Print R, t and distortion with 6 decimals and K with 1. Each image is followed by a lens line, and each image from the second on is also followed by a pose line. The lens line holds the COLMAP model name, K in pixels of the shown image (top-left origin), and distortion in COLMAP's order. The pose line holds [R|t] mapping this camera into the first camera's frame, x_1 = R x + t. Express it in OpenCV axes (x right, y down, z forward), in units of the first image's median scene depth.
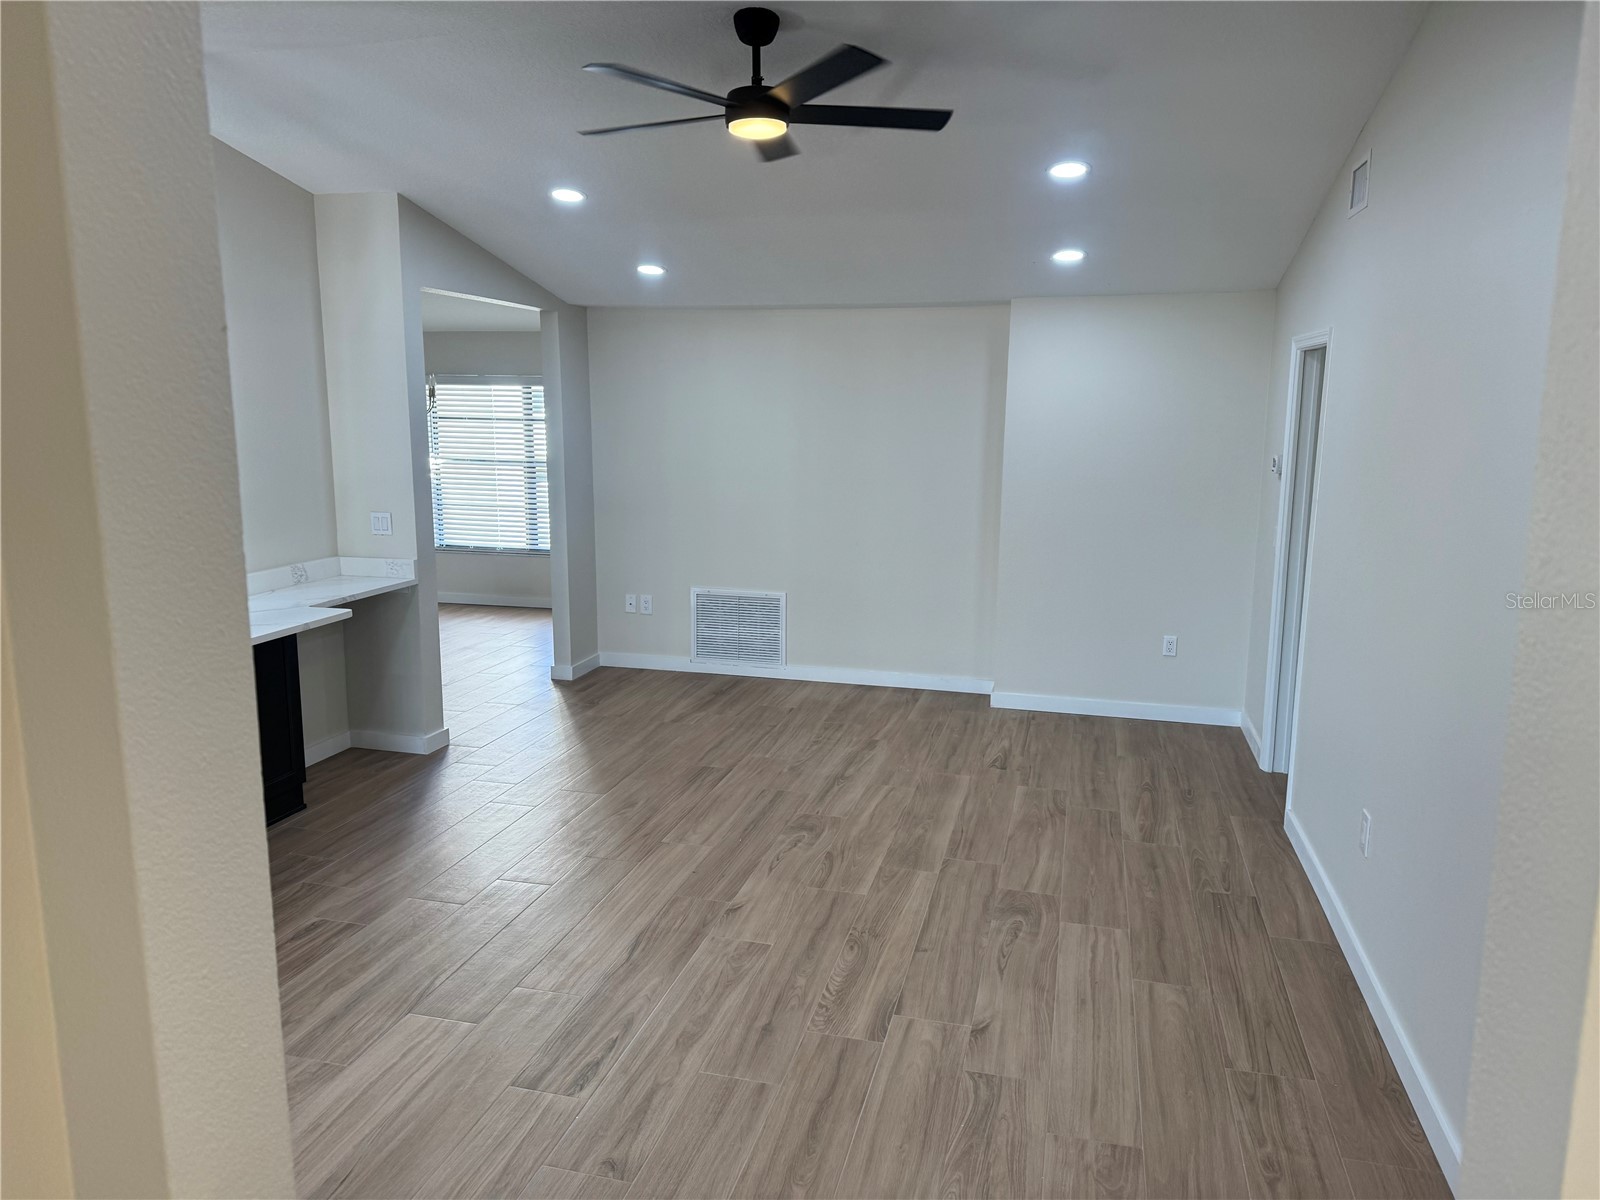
lens RADIAL K [[1134.9, 0, 798.4], [0, 1134.9, 600.7], [0, 0, 1]] dist [-0.003133, -0.000204]
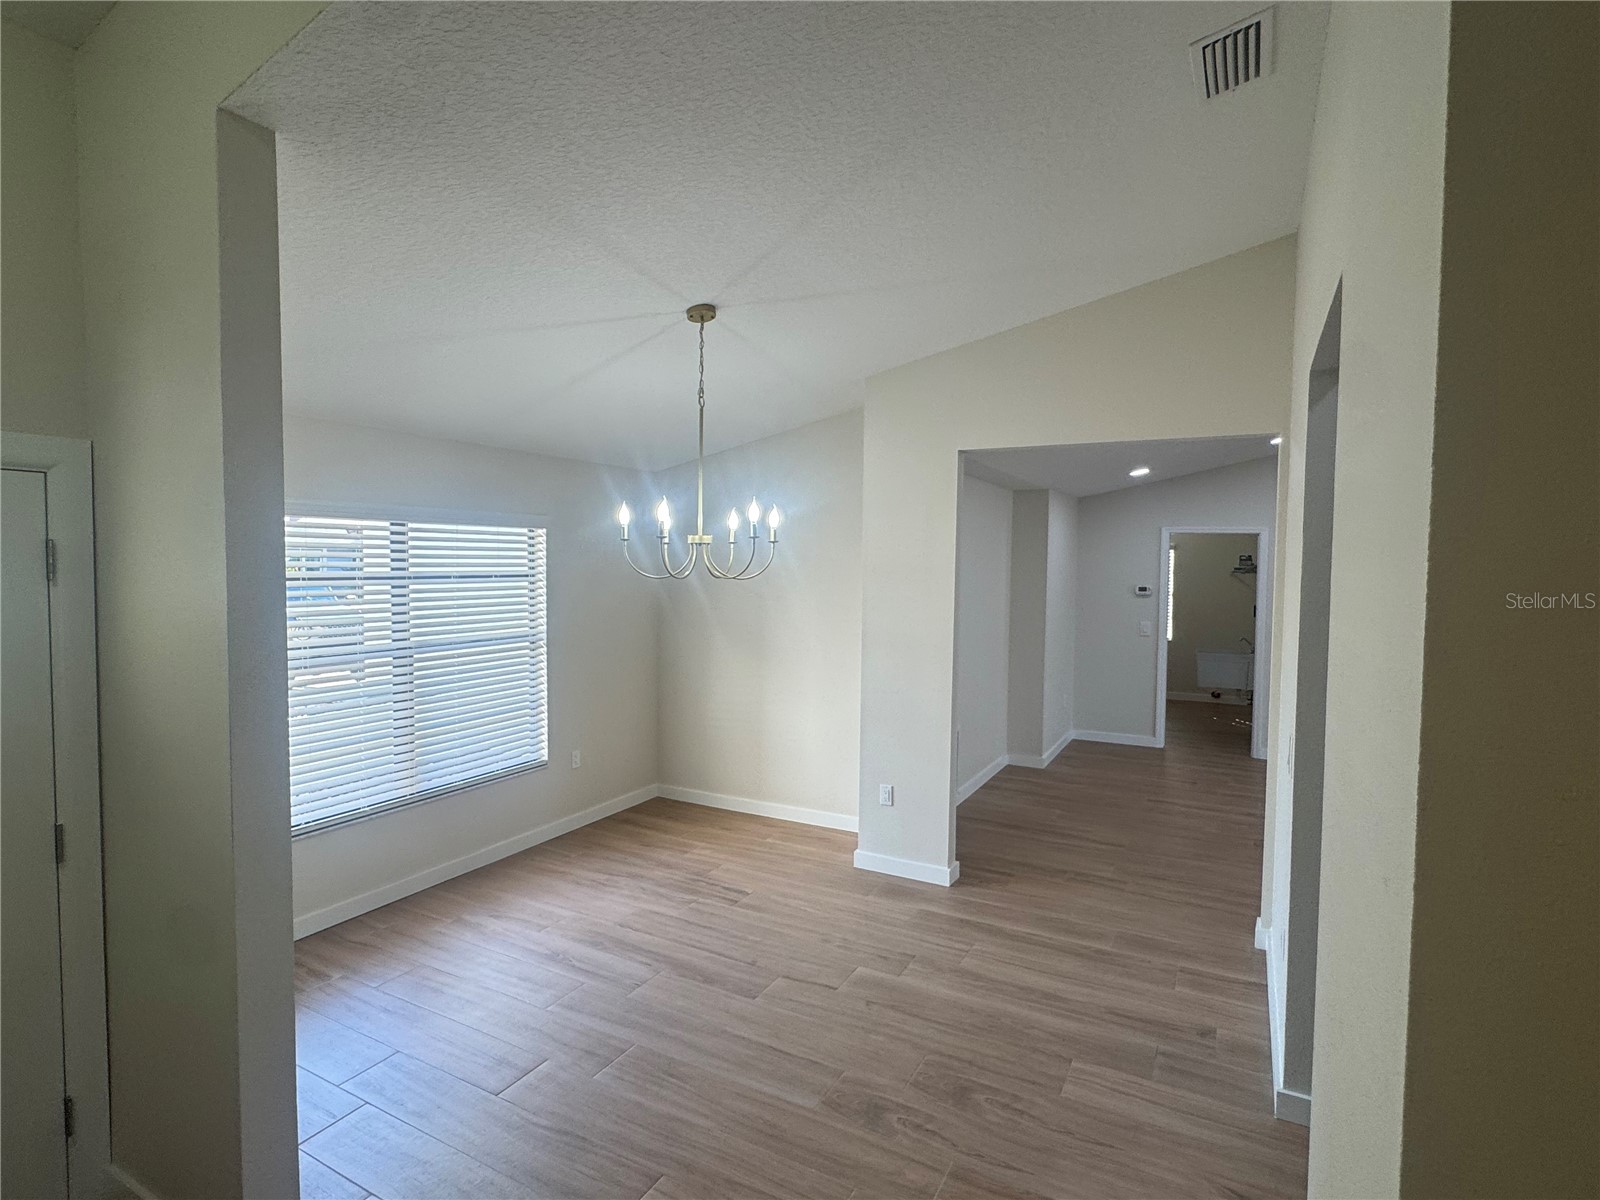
lens RADIAL K [[819.8, 0, 799.4], [0, 819.8, 600.2], [0, 0, 1]] dist [-0.003704, -0.000392]
pose [[0.246815, -0.049446, 0.967800, -0.848783], [0.157172, 0.987517, 0.010370, -0.167034], [-0.956232, 0.149551, 0.251505, 0.965549]]
